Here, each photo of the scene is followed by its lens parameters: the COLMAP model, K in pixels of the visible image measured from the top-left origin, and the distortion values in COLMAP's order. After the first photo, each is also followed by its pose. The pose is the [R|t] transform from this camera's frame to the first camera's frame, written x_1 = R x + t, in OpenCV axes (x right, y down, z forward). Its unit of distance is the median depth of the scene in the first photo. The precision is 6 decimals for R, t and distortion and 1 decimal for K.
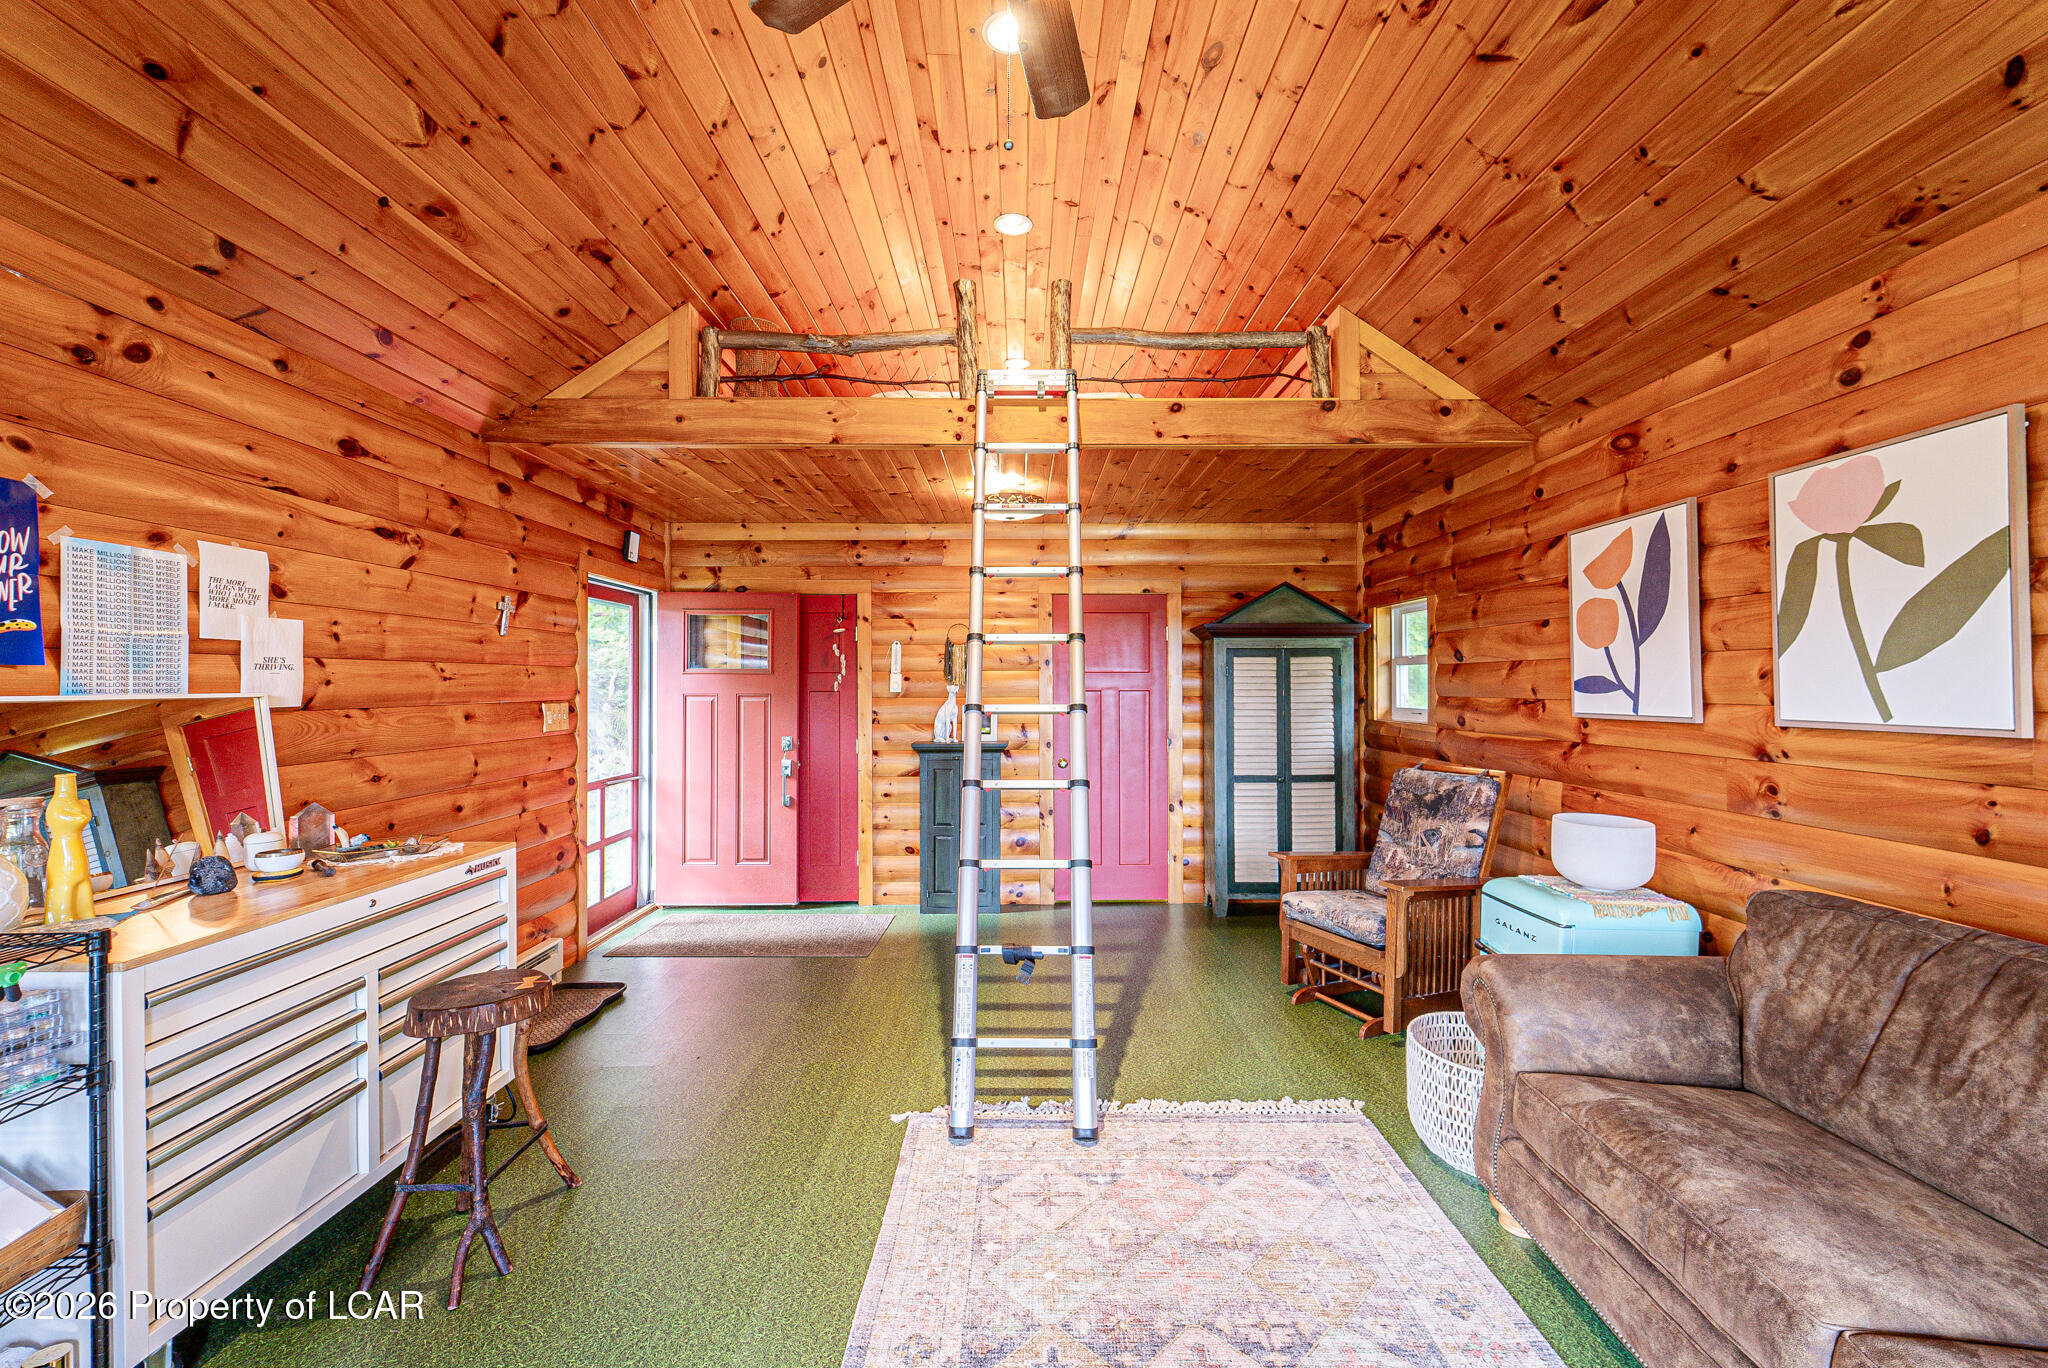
lens RADIAL K [[818.5, 0, 1019.8], [0, 818.5, 681.0], [0, 0, 1]] dist [0.000113, 0.000342]
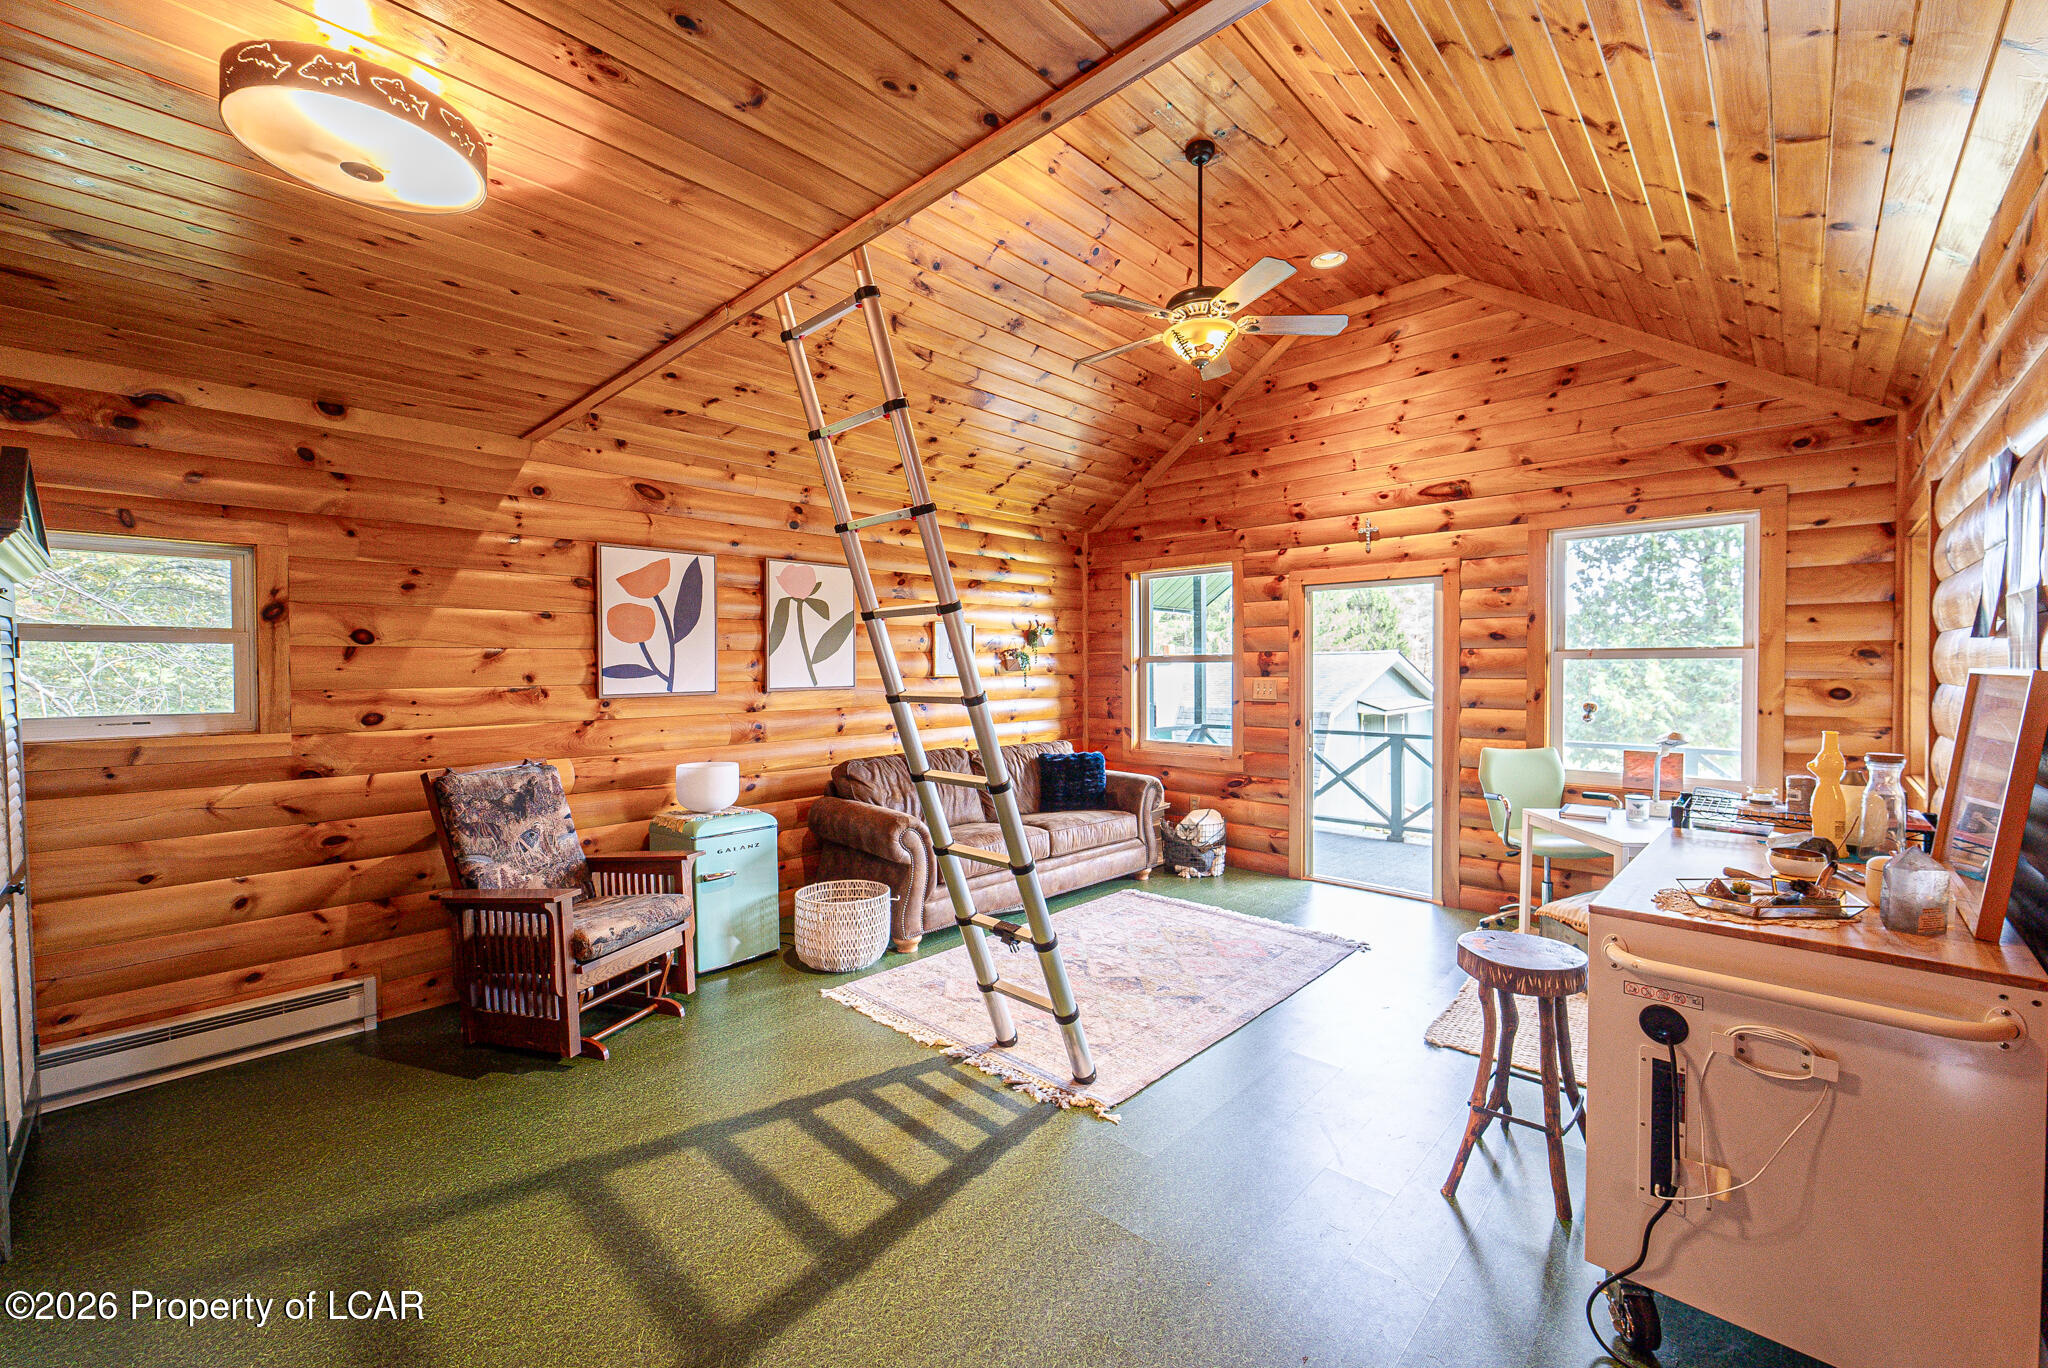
lens RADIAL K [[818.5, 0, 1025.5], [0, 818.5, 680.2], [0, 0, 1]] dist [0.000113, 0.000342]
pose [[-0.721383, -0.007577, 0.692495, -0.651516], [0.003156, 0.999894, 0.014228, 0.002122], [-0.692529, 0.012449, -0.721283, 1.559981]]
